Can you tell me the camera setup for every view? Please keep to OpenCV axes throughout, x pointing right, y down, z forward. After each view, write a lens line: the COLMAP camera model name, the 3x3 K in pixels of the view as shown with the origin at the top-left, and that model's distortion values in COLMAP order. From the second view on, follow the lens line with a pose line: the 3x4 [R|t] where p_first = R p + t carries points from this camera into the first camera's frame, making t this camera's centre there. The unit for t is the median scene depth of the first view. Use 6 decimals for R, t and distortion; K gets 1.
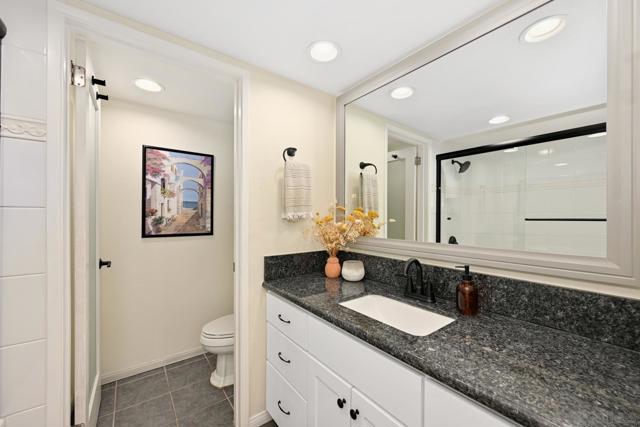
lens RADIAL K [[252.6, 0, 321.2], [0, 252.6, 216.2], [0, 0, 1]] dist [0.000821, -0.000049]
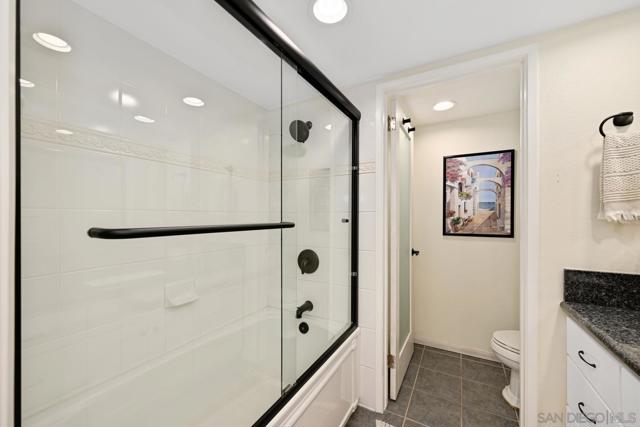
lens RADIAL K [[252.6, 0, 321.2], [0, 252.6, 216.2], [0, 0, 1]] dist [0.000821, -0.000049]
pose [[0.396190, -0.004192, -0.918159, 0.148070], [0.001600, 0.999991, -0.003875, -0.000094], [0.918167, 0.000066, 0.396193, 0.009890]]
